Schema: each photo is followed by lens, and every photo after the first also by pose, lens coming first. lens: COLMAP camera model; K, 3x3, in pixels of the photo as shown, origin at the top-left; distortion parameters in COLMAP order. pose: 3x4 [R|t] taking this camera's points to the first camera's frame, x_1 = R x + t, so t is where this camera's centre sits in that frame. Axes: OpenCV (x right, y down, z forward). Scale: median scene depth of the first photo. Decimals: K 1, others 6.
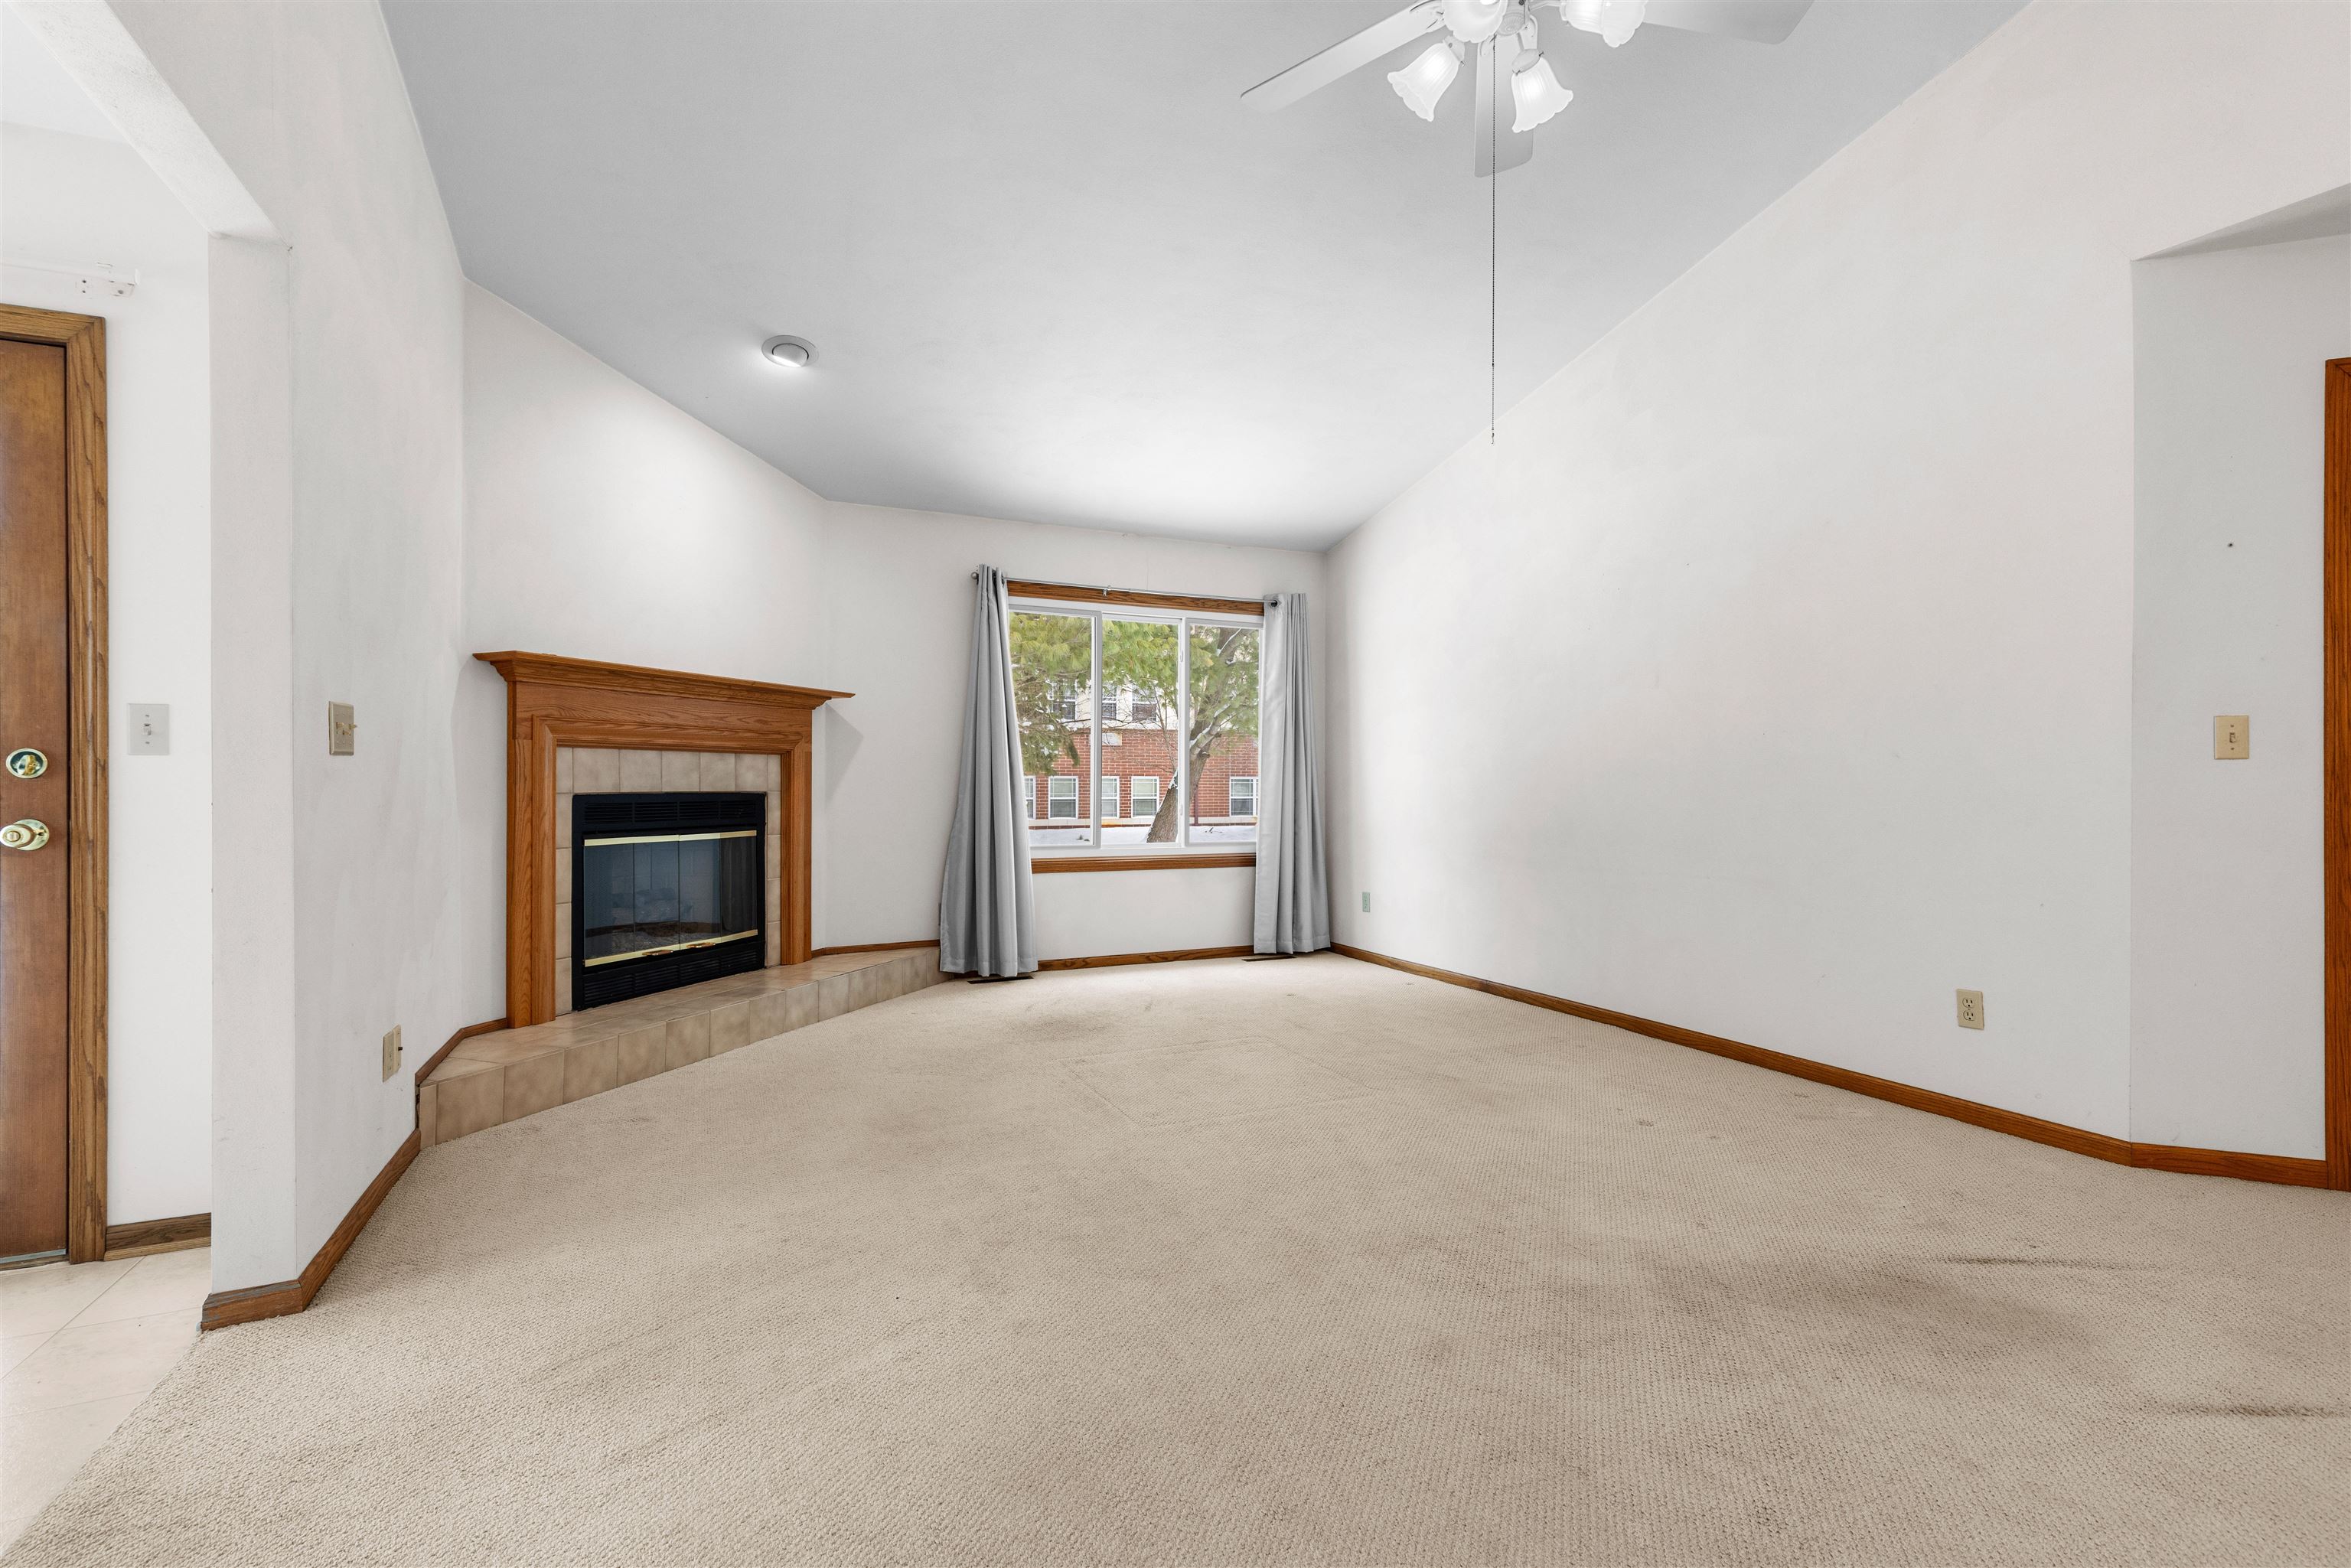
lens RADIAL K [[1051.1, 0, 1177.3], [0, 1051.1, 786.0], [0, 0, 1]] dist [0.001085, -0.000426]
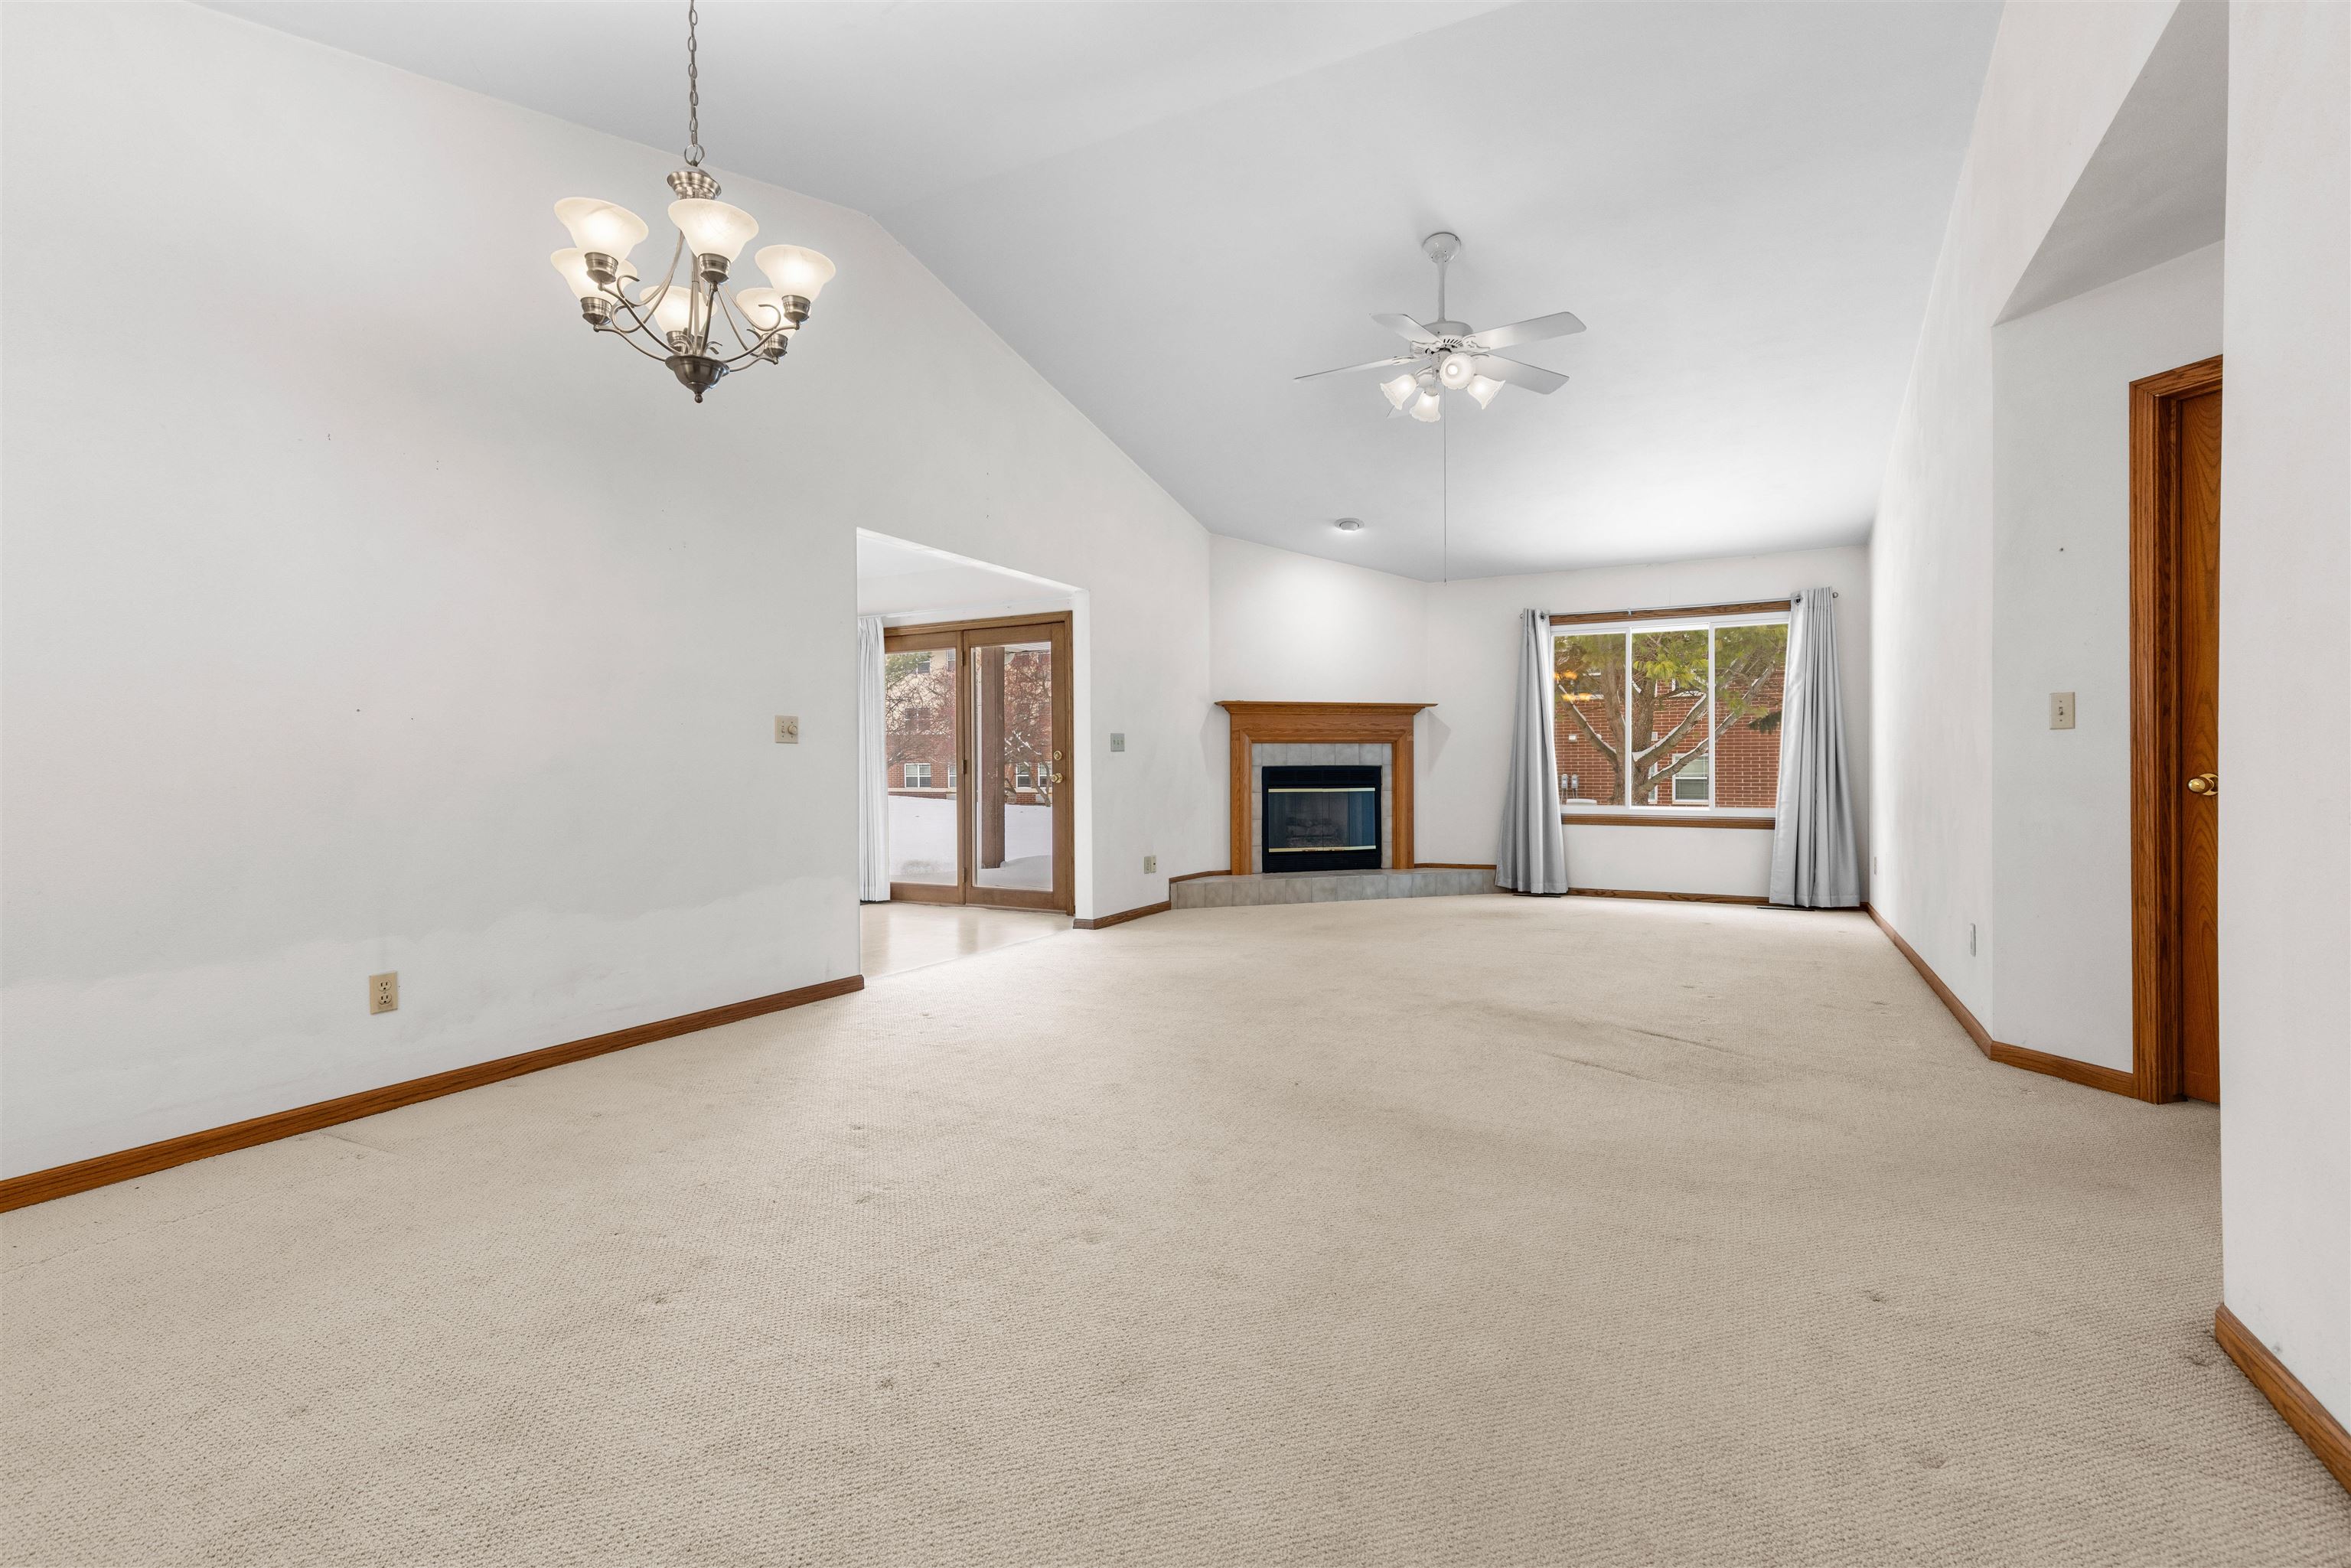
lens RADIAL K [[1051.1, 0, 1172.5], [0, 1051.1, 774.9], [0, 0, 1]] dist [0.001085, -0.000426]
pose [[0.605256, 0.003181, -0.796025, 0.759993], [0.003259, 0.999974, 0.006474, 0.008786], [0.796025, -0.006513, 0.605229, -0.298527]]
